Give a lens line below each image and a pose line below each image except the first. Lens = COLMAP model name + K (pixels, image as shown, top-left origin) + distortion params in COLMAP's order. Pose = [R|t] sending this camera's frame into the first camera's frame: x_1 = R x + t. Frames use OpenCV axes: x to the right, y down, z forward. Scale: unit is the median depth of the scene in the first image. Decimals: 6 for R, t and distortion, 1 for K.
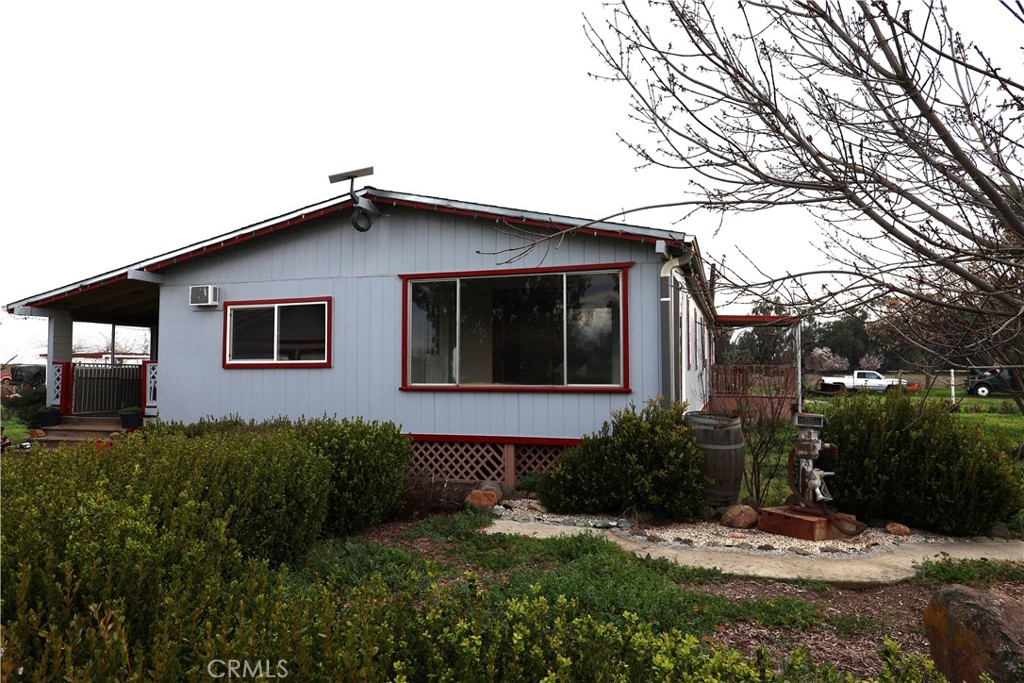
lens RADIAL K [[658.3, 0, 512.0], [0, 658.3, 341.5], [0, 0, 1]] dist [-0.003047, -0.000617]
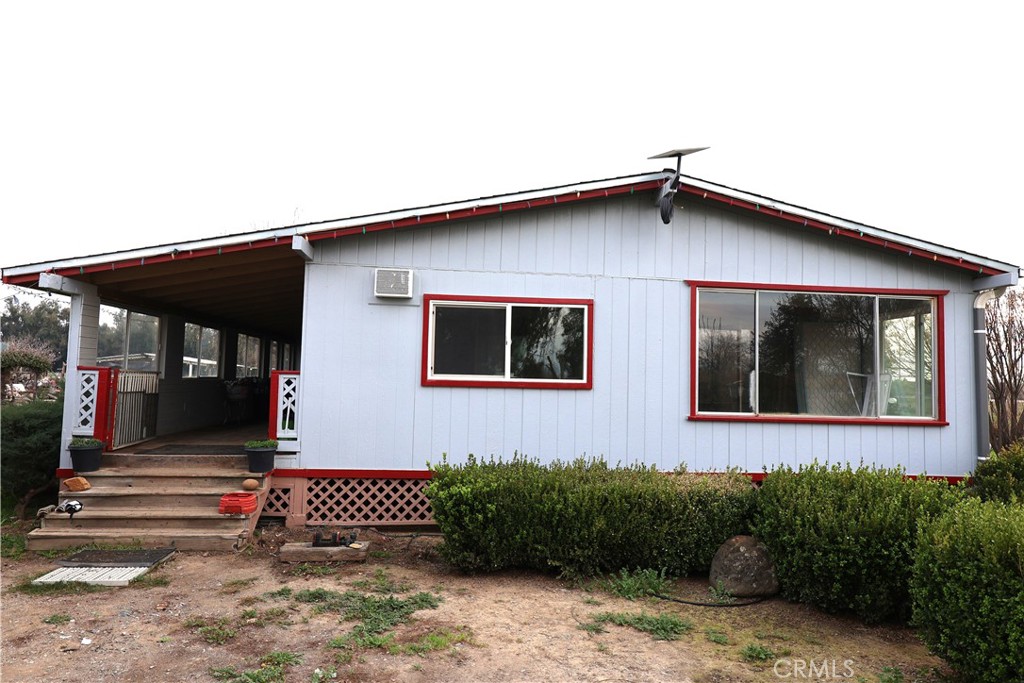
lens RADIAL K [[658.3, 0, 512.0], [0, 658.3, 341.5], [0, 0, 1]] dist [-0.003047, -0.000617]
pose [[0.917894, 0.056167, 0.392832, -0.636019], [-0.042127, 0.998131, -0.044276, 0.019977], [-0.394584, 0.024092, 0.918544, 0.296119]]
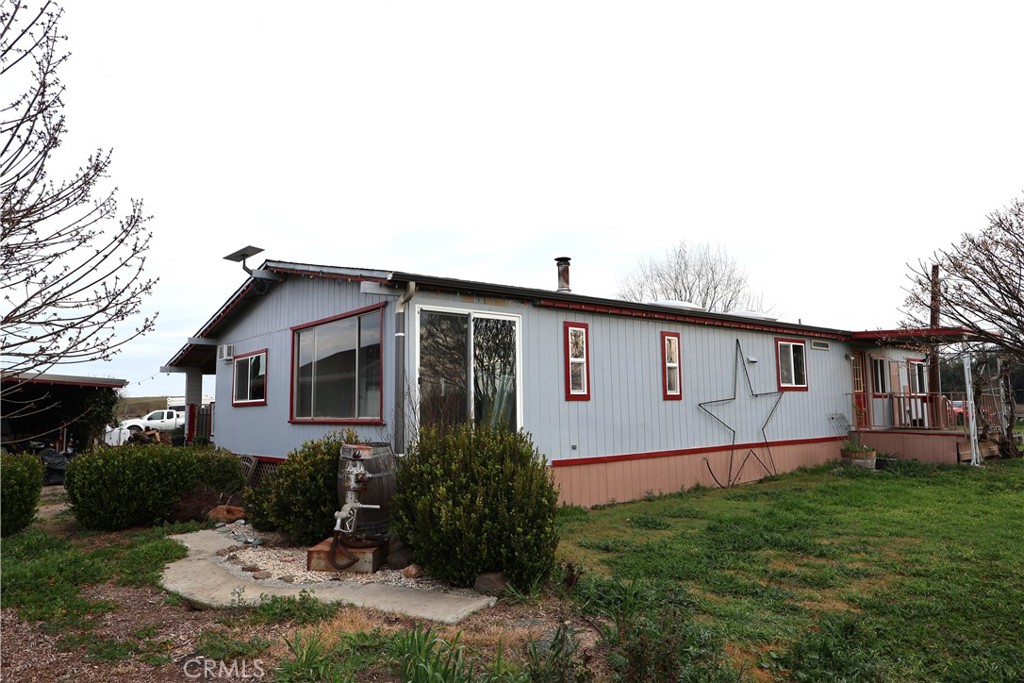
lens RADIAL K [[658.3, 0, 512.0], [0, 658.3, 341.5], [0, 0, 1]] dist [-0.003047, -0.000617]
pose [[0.848323, -0.062908, -0.525728, 0.747130], [0.033802, 0.997326, -0.064797, 0.015745], [0.528398, 0.037198, 0.848181, 0.167233]]
